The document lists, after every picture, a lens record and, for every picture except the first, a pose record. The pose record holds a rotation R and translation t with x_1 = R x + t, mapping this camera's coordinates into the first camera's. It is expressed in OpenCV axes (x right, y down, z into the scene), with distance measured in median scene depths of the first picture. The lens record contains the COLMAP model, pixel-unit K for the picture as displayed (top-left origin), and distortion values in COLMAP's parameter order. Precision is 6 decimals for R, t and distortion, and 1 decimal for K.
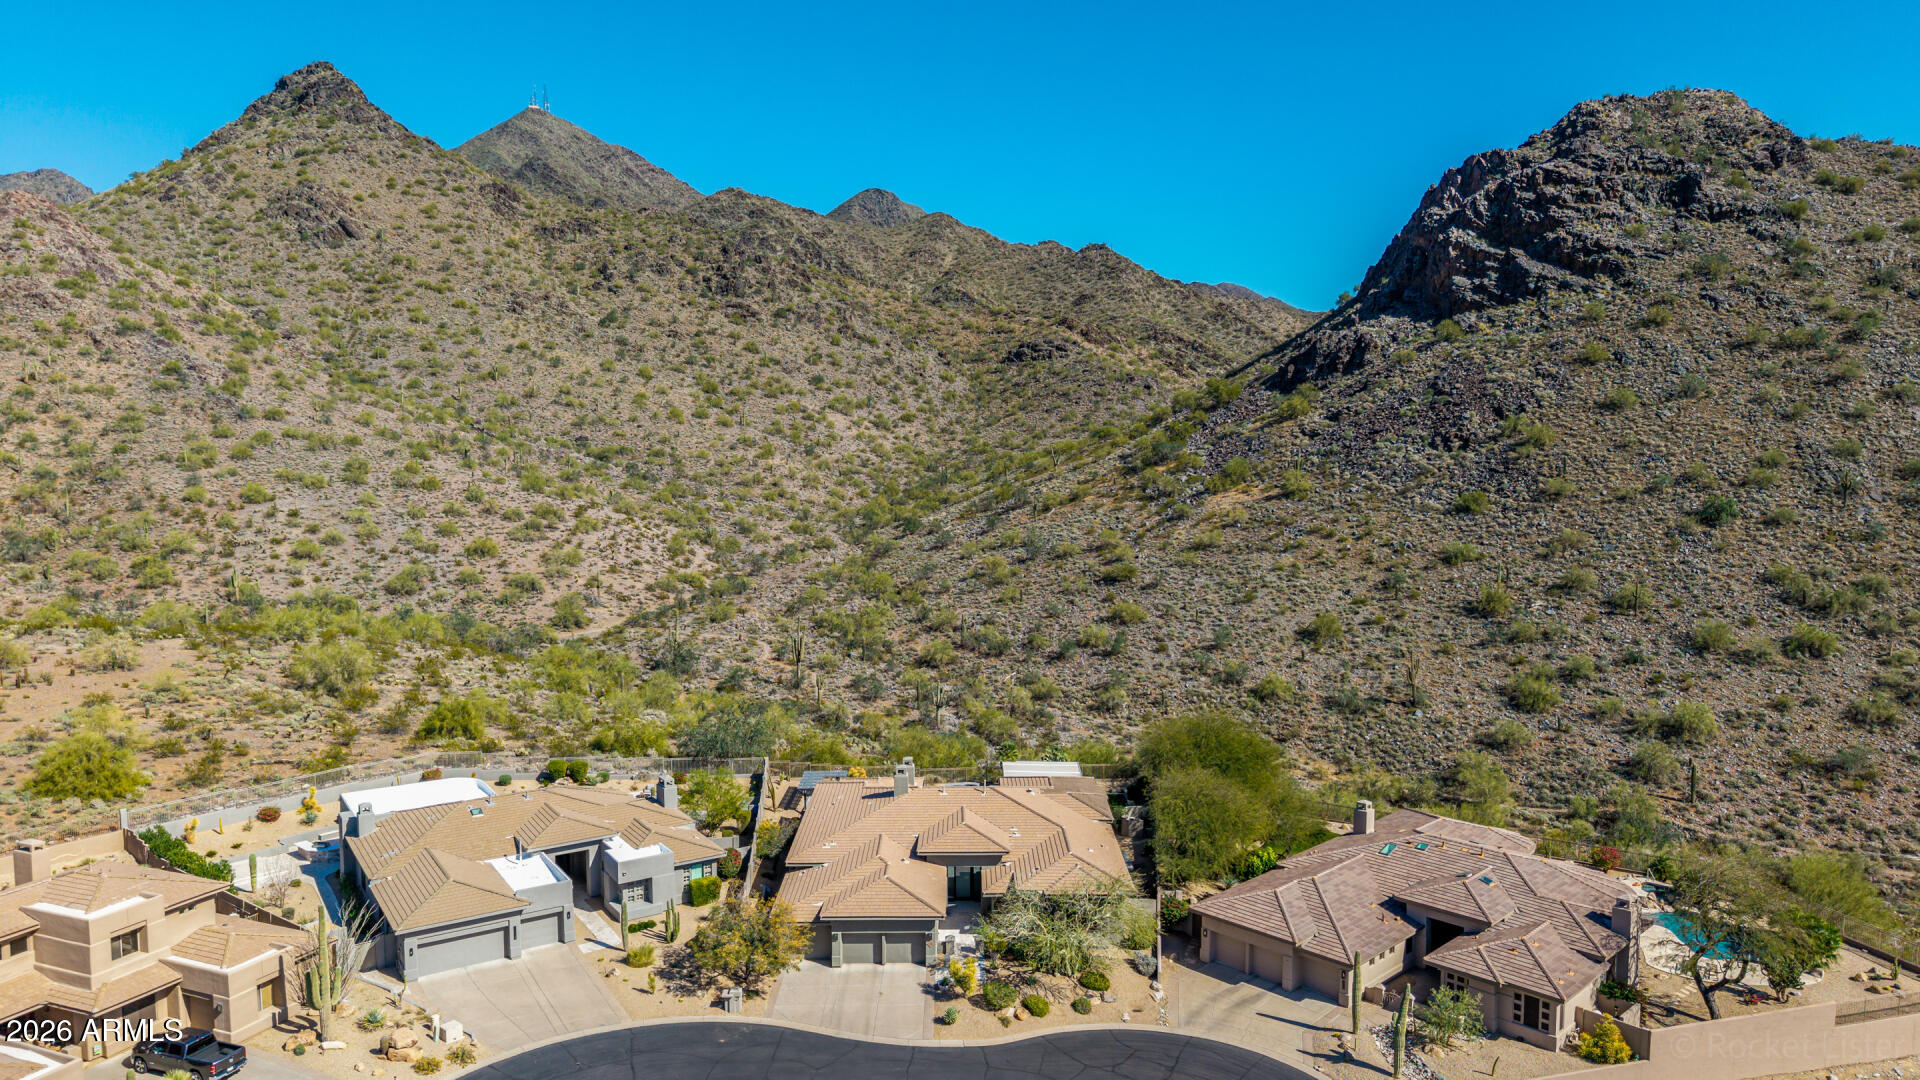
lens RADIAL K [[1293.1, 0, 961.4], [0, 1293.1, 536.0], [0, 0, 1]] dist [0.037679, -0.042570]
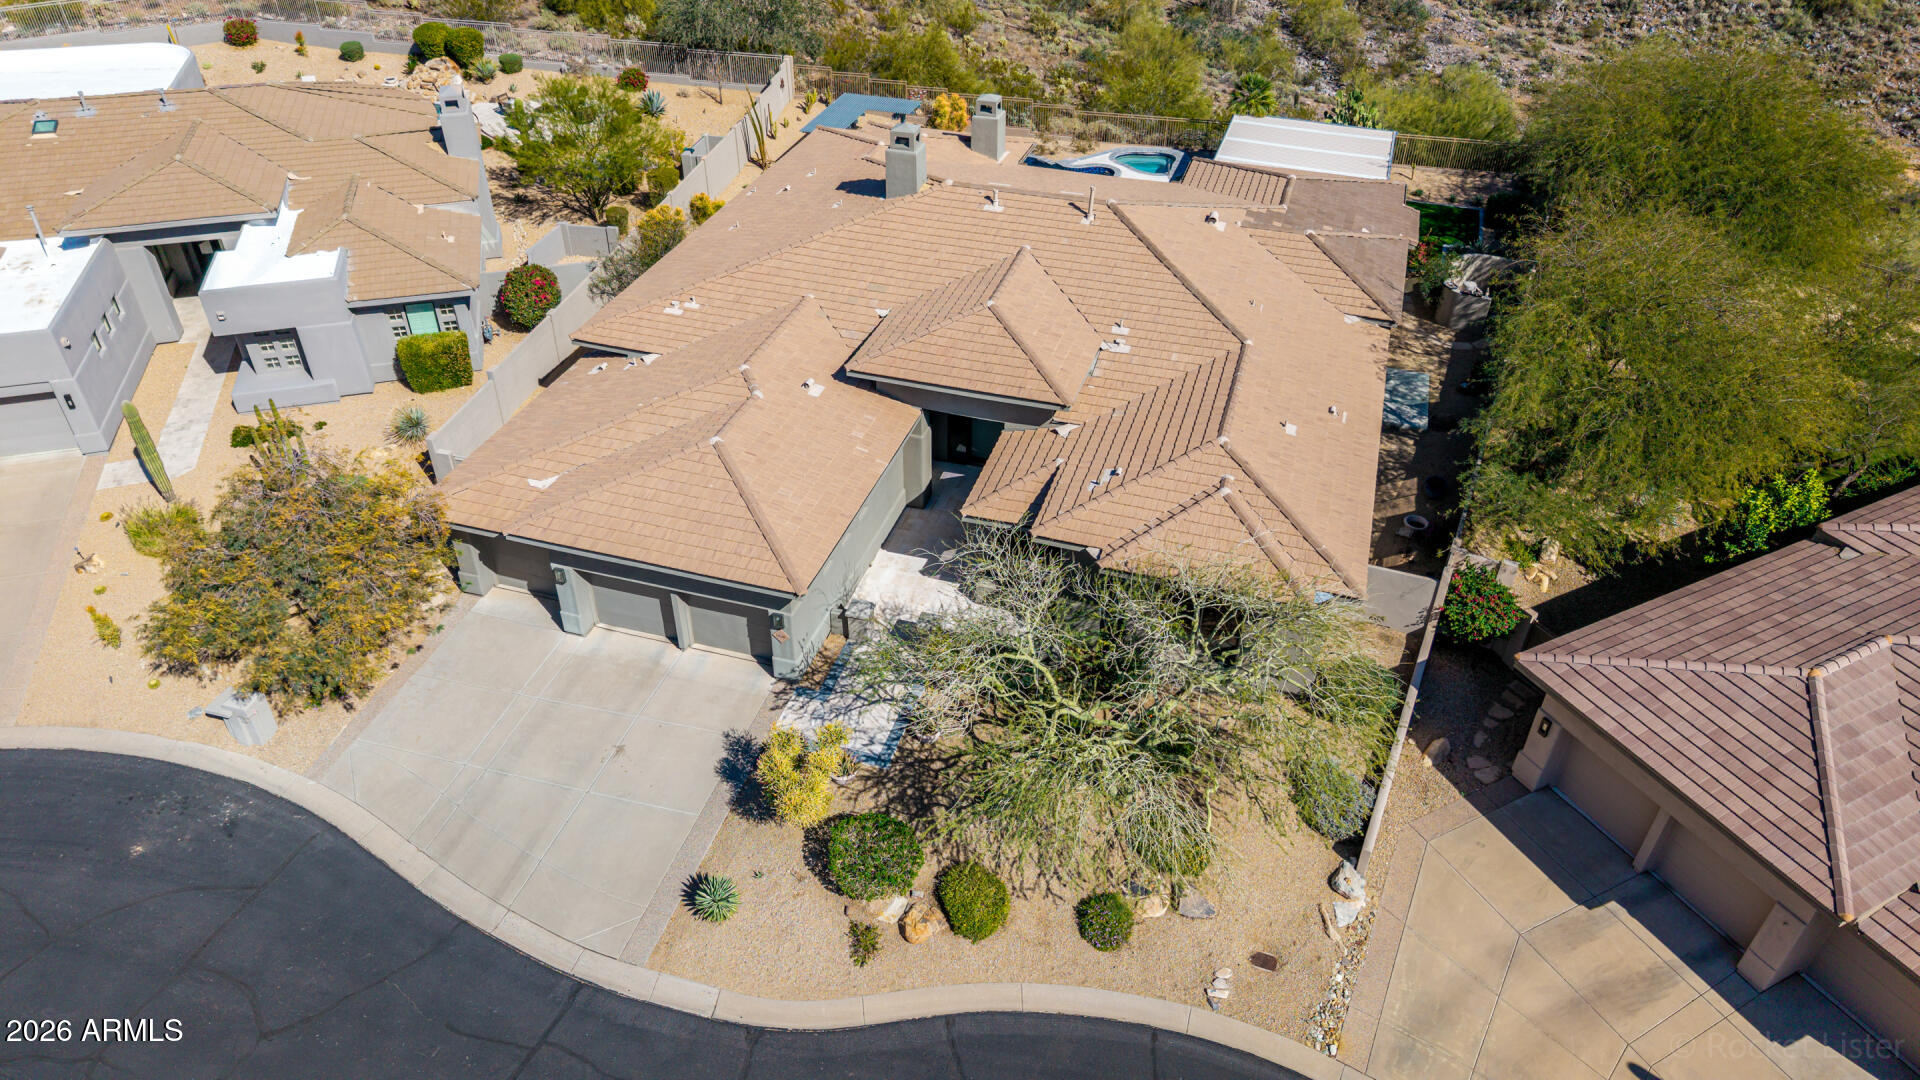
lens RADIAL K [[1293.1, 0, 961.4], [0, 1293.1, 536.0], [0, 0, 1]] dist [0.037679, -0.042570]
pose [[0.954651, 0.185102, -0.233193, 0.017550], [-0.037846, 0.852336, 0.521624, 0.013099], [0.295313, -0.489143, 0.820688, 0.110840]]
